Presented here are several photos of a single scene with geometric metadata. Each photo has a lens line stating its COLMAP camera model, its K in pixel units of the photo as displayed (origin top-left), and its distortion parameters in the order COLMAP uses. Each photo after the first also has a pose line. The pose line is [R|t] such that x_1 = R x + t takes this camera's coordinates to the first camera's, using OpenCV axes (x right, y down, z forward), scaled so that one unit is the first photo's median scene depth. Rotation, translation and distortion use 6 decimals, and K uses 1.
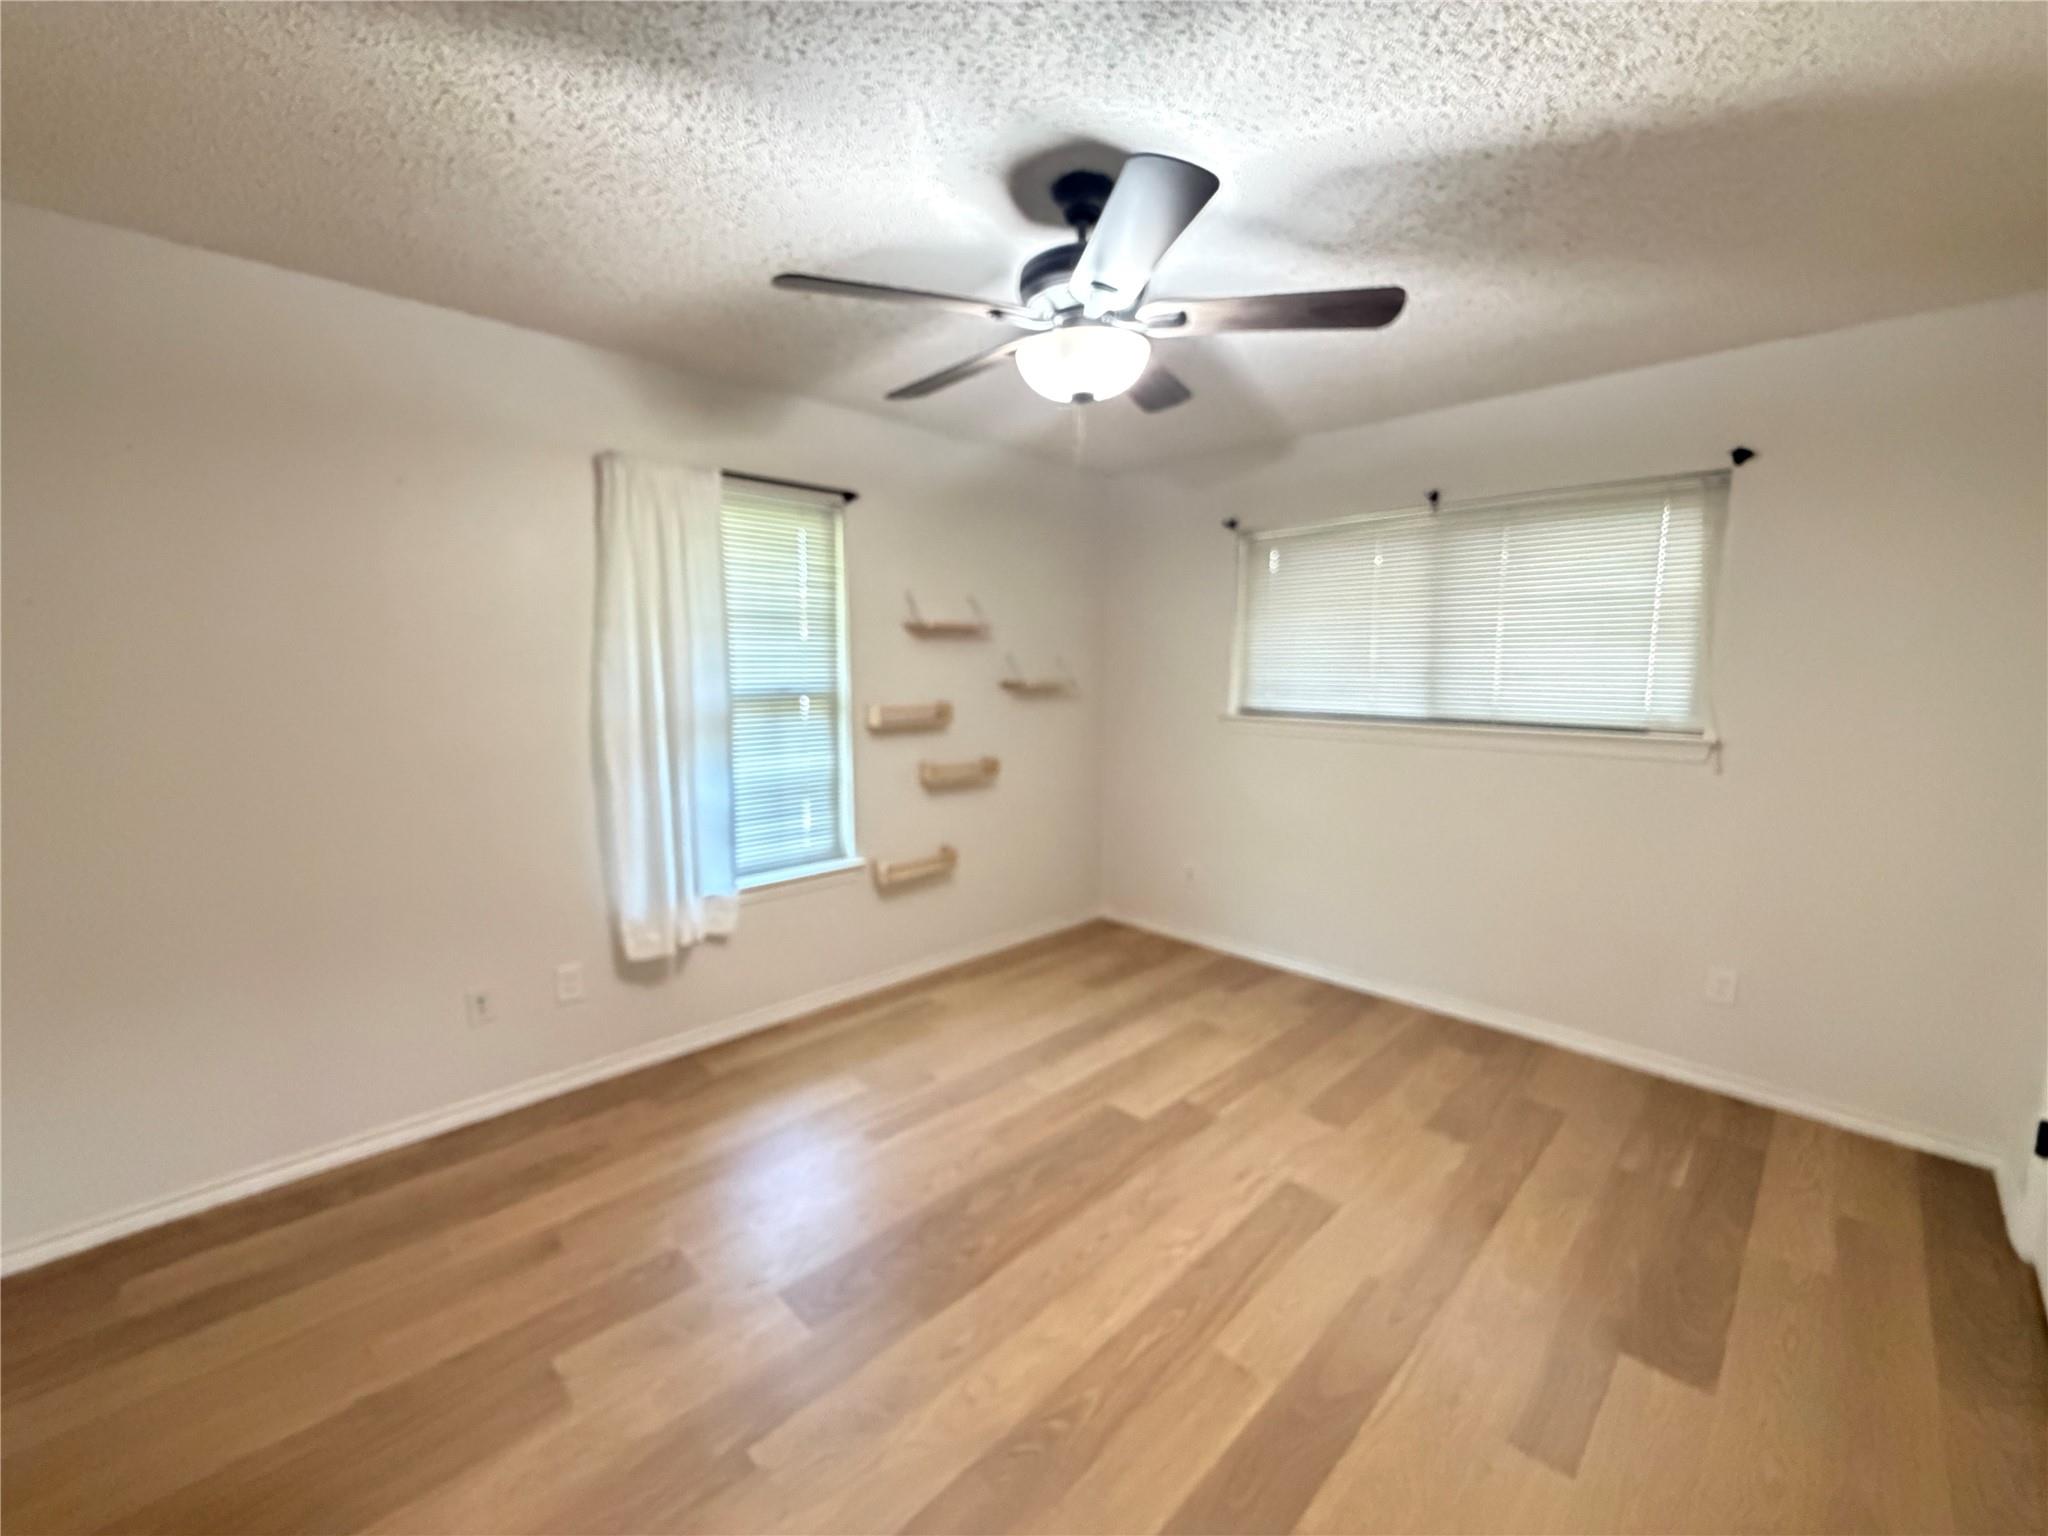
lens RADIAL K [[816.4, 0, 1024.7], [0, 816.4, 767.6], [0, 0, 1]] dist [-0.001446, -0.000075]
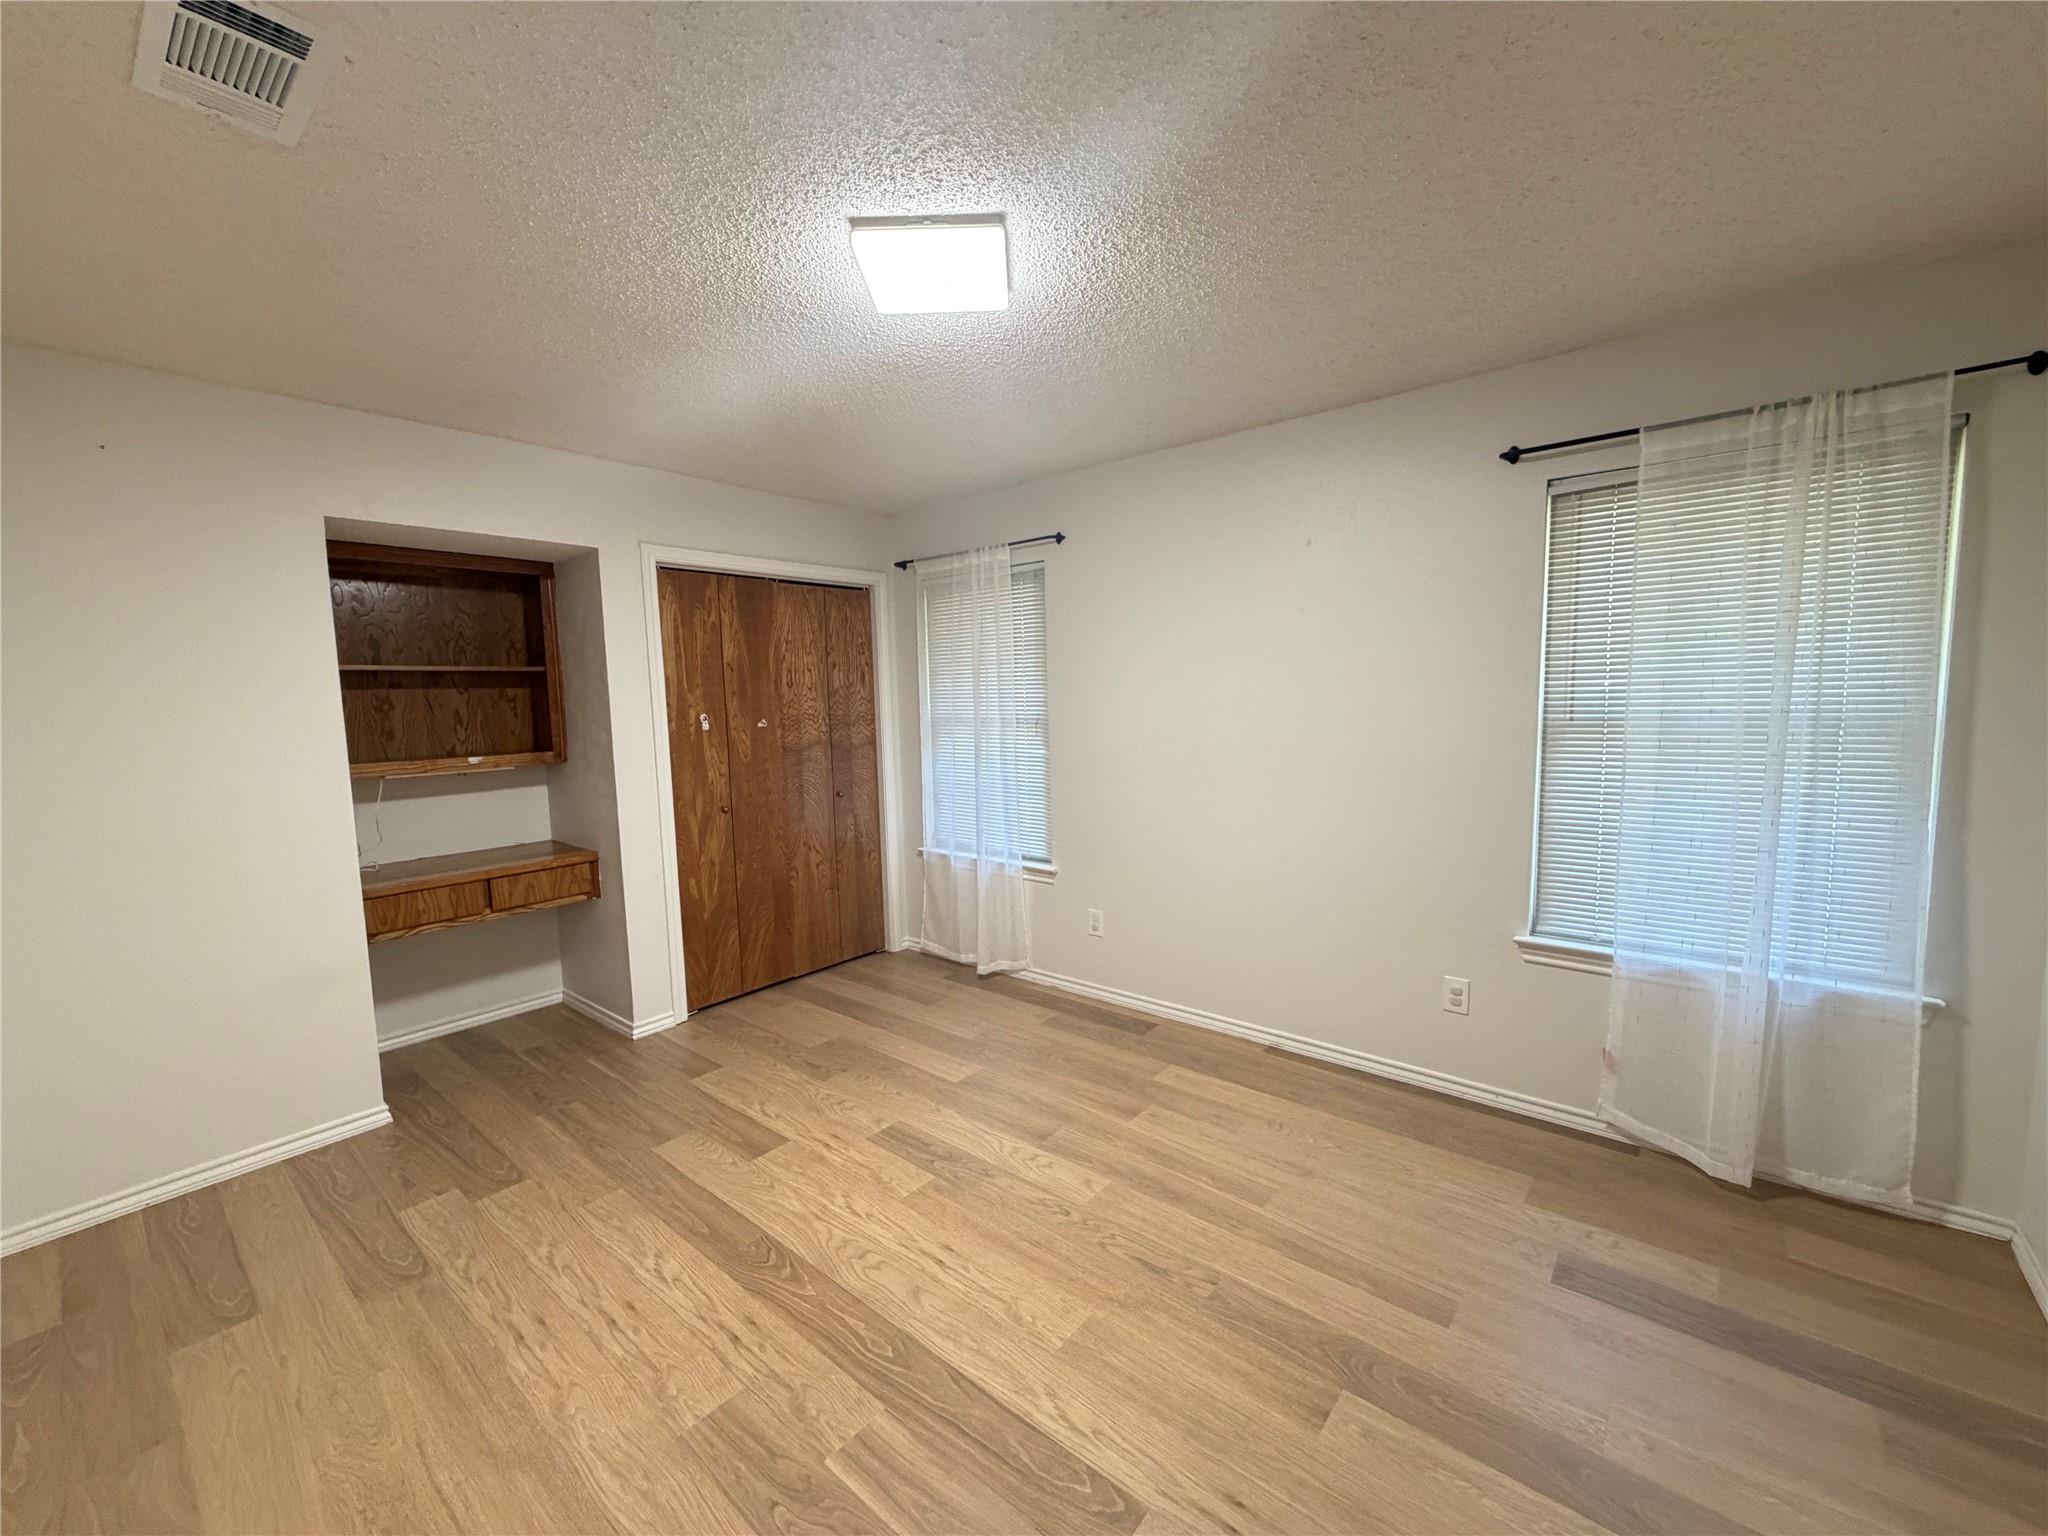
lens RADIAL K [[816.4, 0, 1025.3], [0, 816.4, 768.7], [0, 0, 1]] dist [-0.001446, -0.000075]
pose [[0.098349, 0.090907, -0.990991, 1.072846], [-0.096743, 0.991975, 0.081397, -0.110407], [0.990438, 0.087866, 0.106355, 0.967444]]
